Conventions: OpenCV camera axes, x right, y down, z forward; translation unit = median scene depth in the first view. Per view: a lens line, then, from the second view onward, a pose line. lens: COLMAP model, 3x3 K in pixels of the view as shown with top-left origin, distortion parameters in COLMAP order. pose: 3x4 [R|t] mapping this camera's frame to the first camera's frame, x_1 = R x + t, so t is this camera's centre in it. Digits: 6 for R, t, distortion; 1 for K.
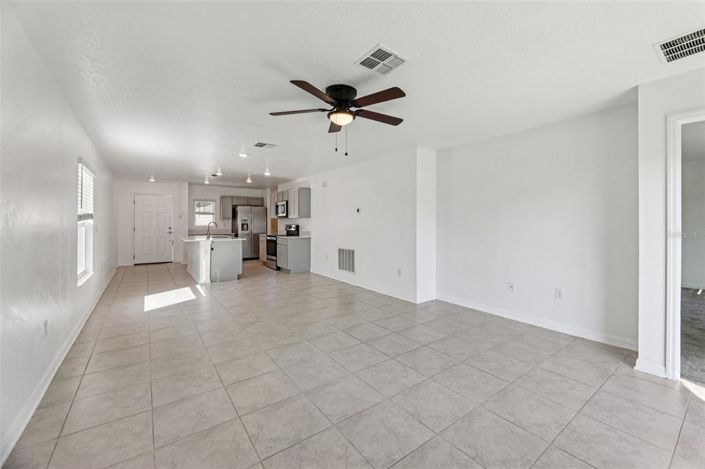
lens RADIAL K [[298.8, 0, 383.8], [0, 298.8, 222.0], [0, 0, 1]] dist [-0.000025, -0.000102]
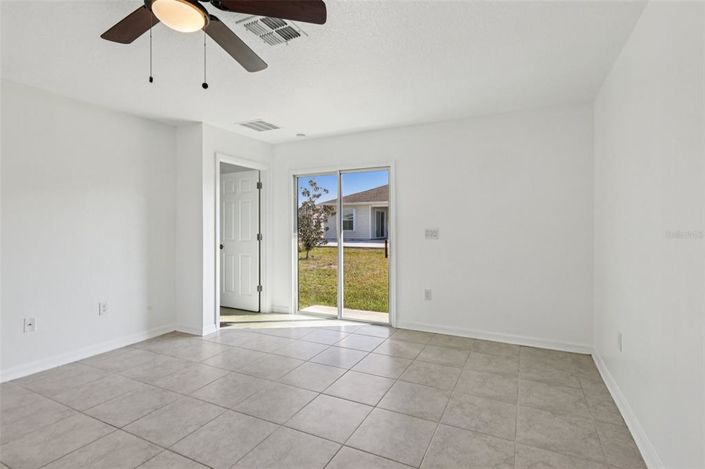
lens RADIAL K [[348.4, 0, 353.4], [0, 348.4, 222.8], [0, 0, 1]] dist [0.000576, 0.000215]
pose [[-0.414004, 0.007694, 0.910242, -0.663289], [-0.000011, 0.999964, -0.008457, 0.003644], [-0.910275, -0.003512, -0.413989, 0.811796]]
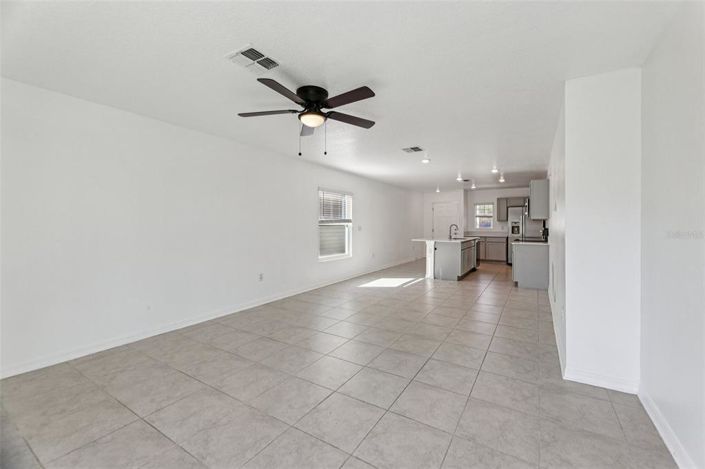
lens RADIAL K [[294.1, 0, 352.5], [0, 294.1, 234.5], [0, 0, 1]] dist [-0.002368, -0.000183]
pose [[0.320047, 0.032062, -0.946859, 0.674088], [-0.000864, 0.999437, 0.033551, 0.001147], [0.947401, -0.009920, 0.319894, 0.677964]]
